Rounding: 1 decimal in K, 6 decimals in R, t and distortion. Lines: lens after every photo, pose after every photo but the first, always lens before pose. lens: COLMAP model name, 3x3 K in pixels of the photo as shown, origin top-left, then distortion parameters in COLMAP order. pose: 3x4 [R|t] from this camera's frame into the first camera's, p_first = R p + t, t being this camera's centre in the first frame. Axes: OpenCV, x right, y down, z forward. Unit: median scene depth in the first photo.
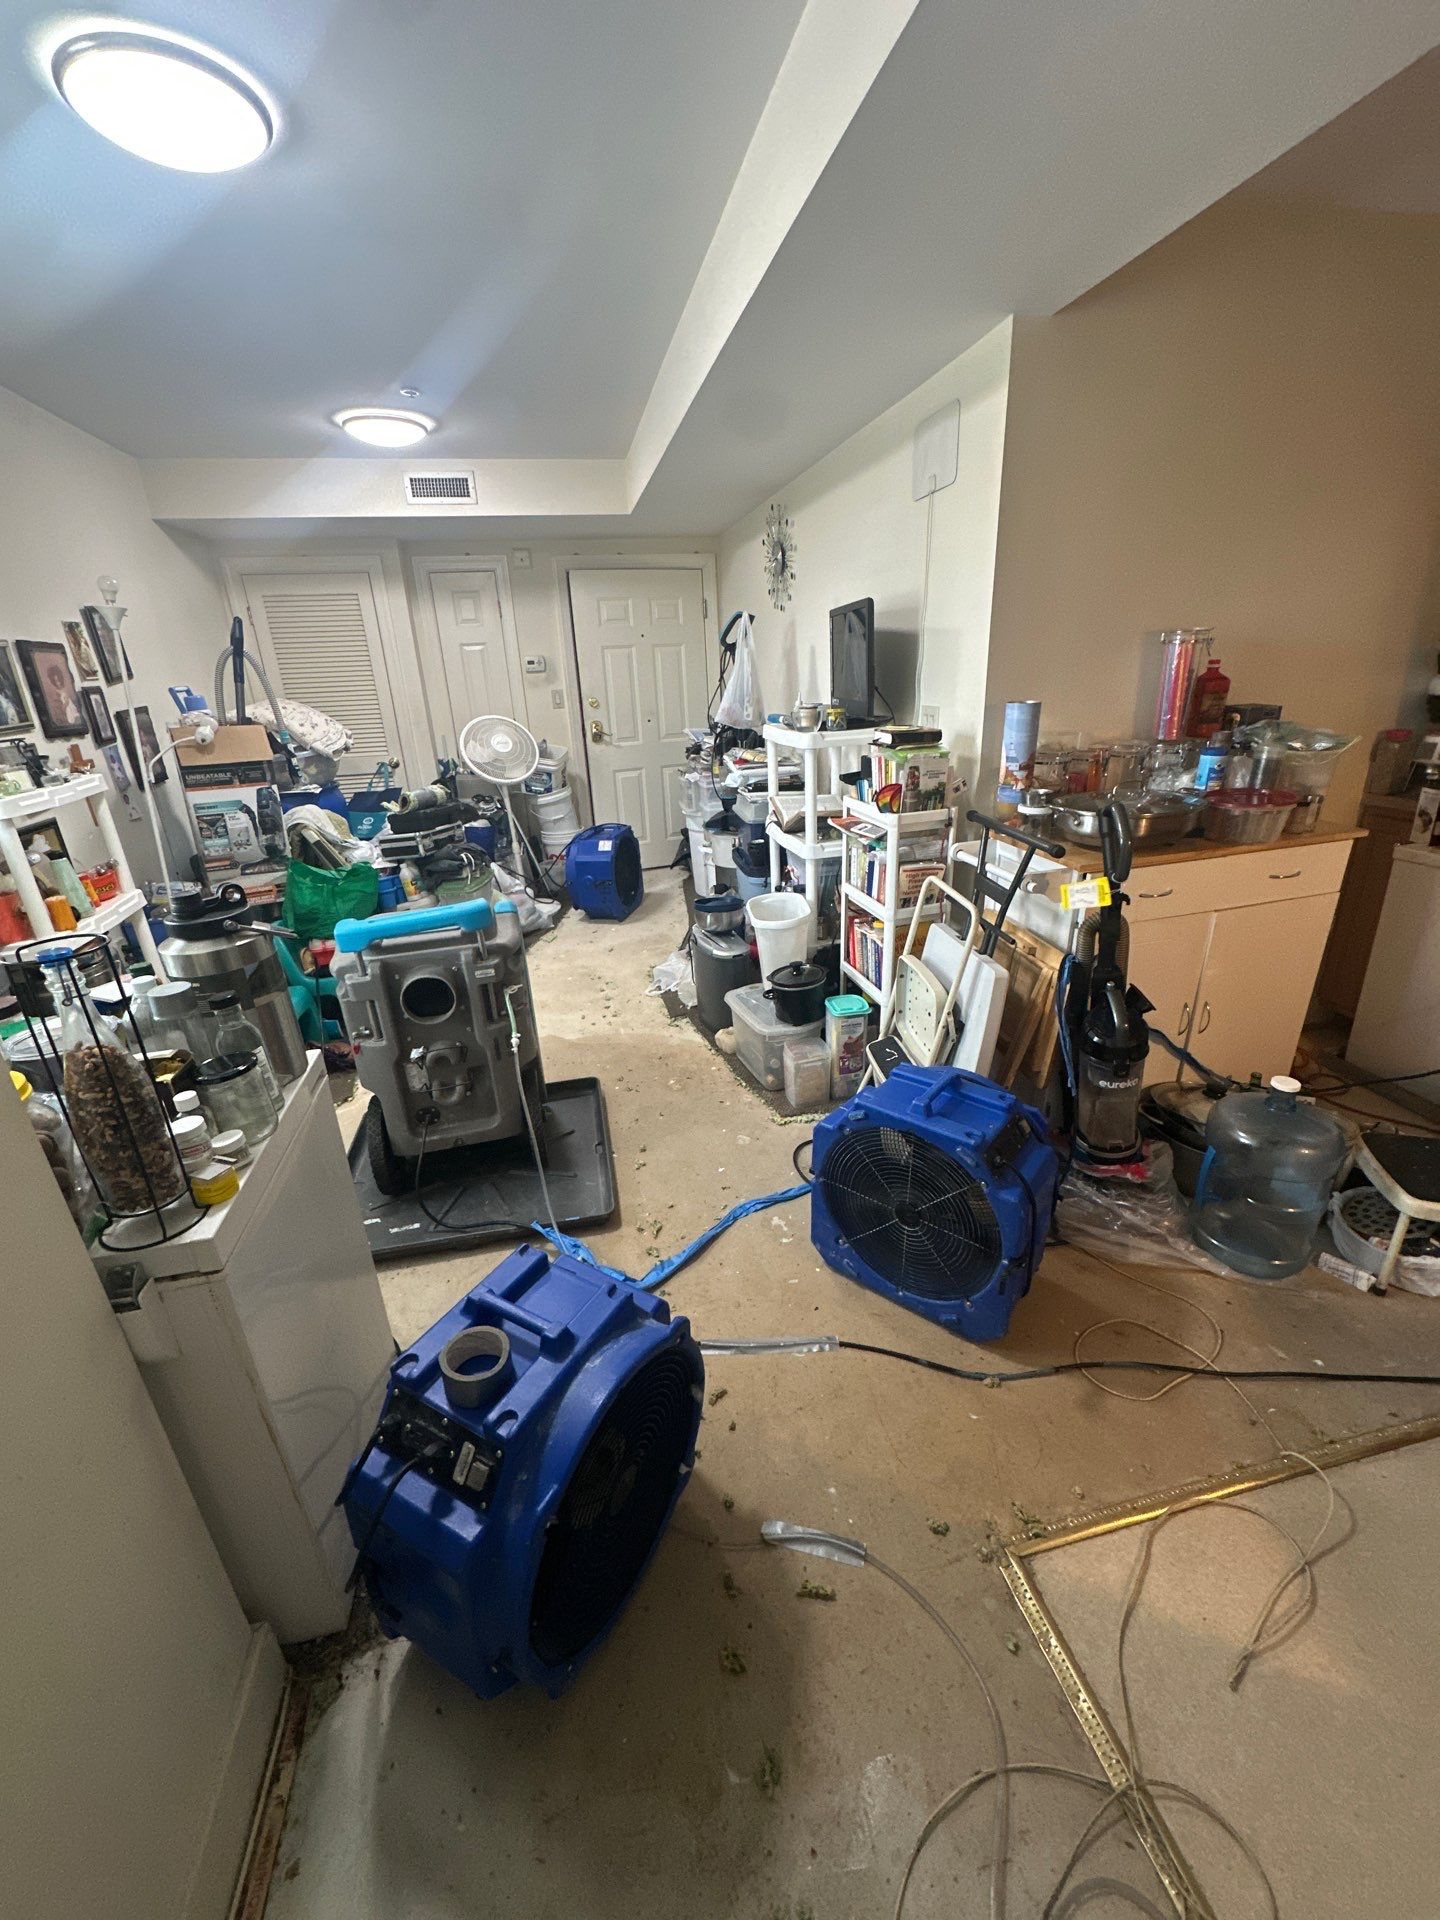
lens RADIAL K [[749.4, 0, 720.0], [0, 749.4, 960.0], [0, 0, 1]] dist [-0.003817, -0.000348]
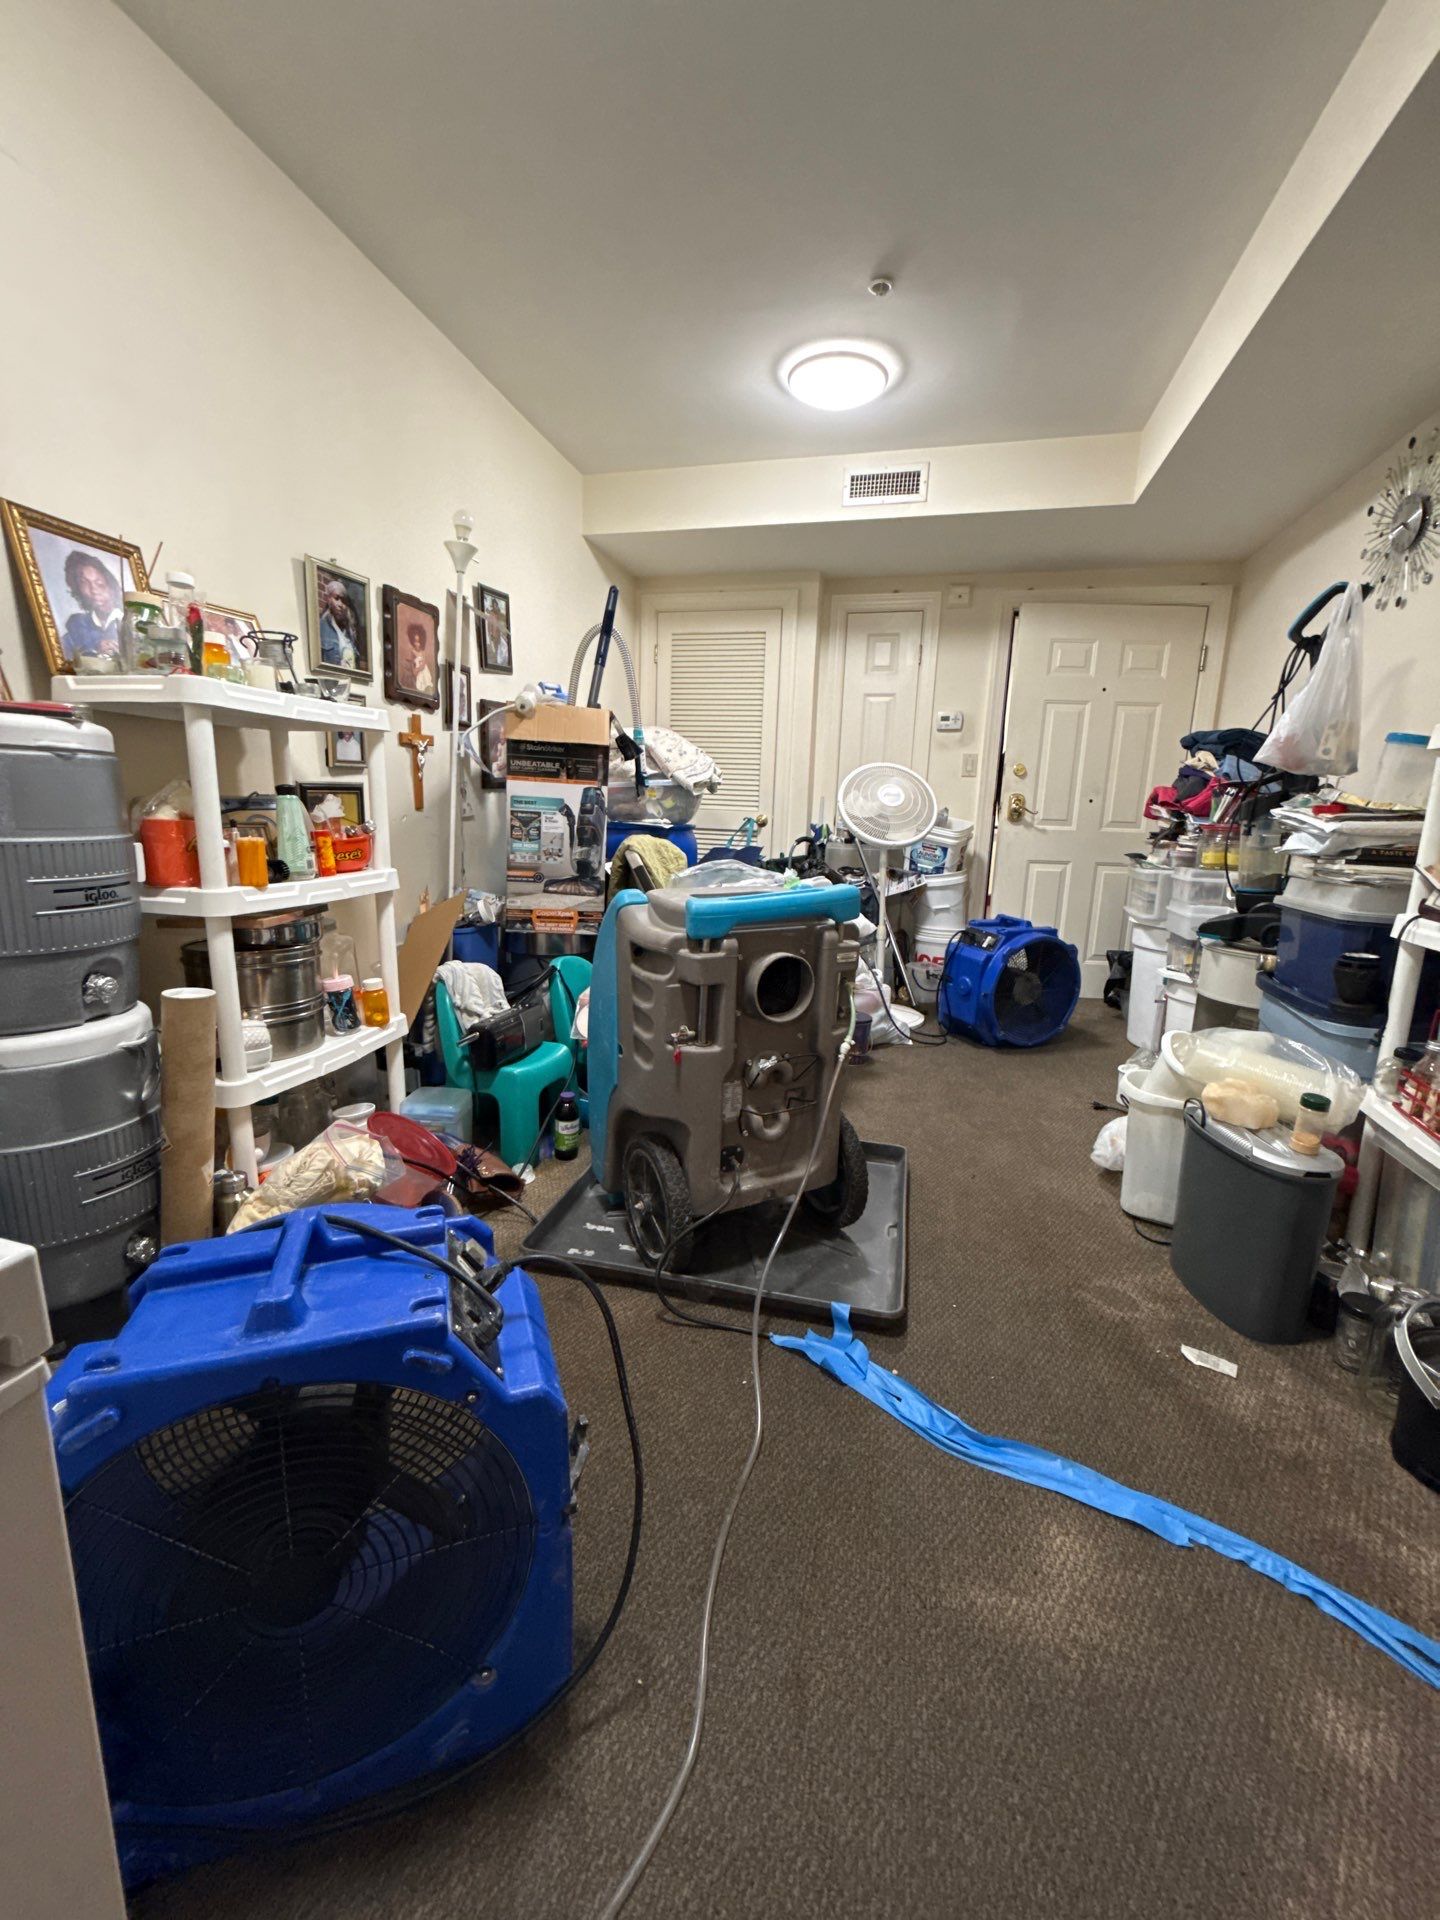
lens RADIAL K [[749.4, 0, 720.0], [0, 749.4, 960.0], [0, 0, 1]] dist [-0.003817, -0.000348]
pose [[0.883860, 0.158101, -0.440223, -0.093280], [-0.231402, 0.965703, -0.117778, 0.004437], [0.406503, 0.205968, 0.890131, 0.312154]]
